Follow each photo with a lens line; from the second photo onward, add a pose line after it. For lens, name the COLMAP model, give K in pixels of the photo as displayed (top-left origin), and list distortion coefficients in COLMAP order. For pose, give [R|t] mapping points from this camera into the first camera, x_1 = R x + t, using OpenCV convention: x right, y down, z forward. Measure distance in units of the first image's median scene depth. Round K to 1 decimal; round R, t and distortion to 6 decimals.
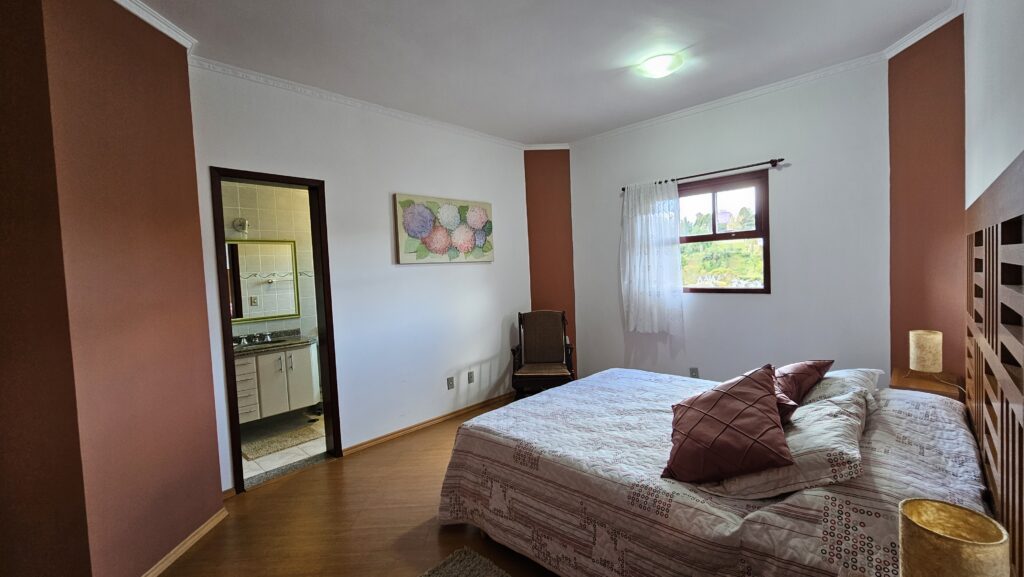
lens RADIAL K [[428.7, 0, 512.0], [0, 428.7, 288.5], [0, 0, 1]] dist [-0.016693, 0.007427]
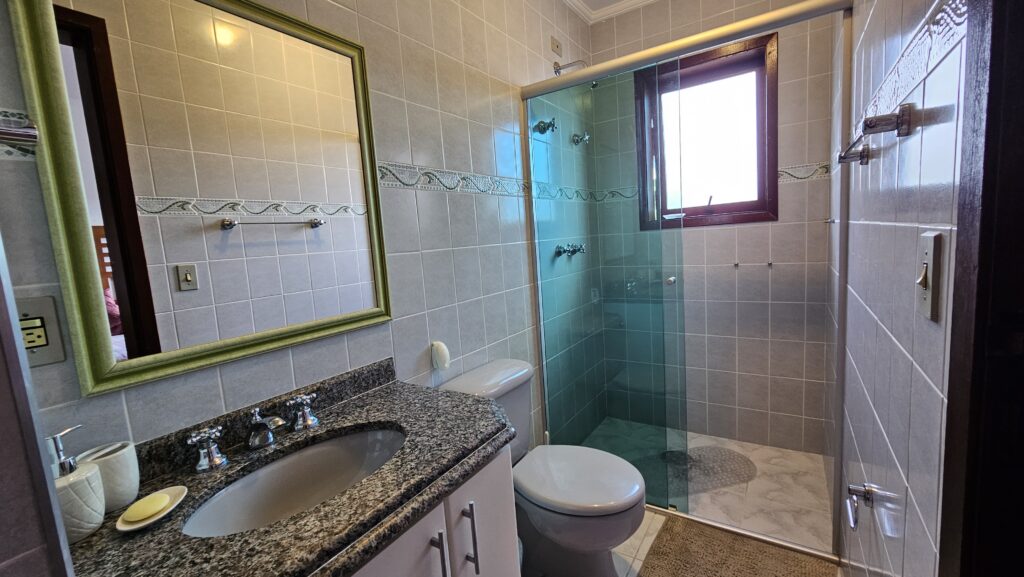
lens RADIAL K [[428.7, 0, 512.0], [0, 428.7, 288.5], [0, 0, 1]] dist [-0.016693, 0.007427]
pose [[0.982654, -0.046789, 0.179447, -0.403731], [0.034905, 0.997018, 0.068821, 0.023730], [-0.182132, -0.061363, 0.981358, 0.603666]]
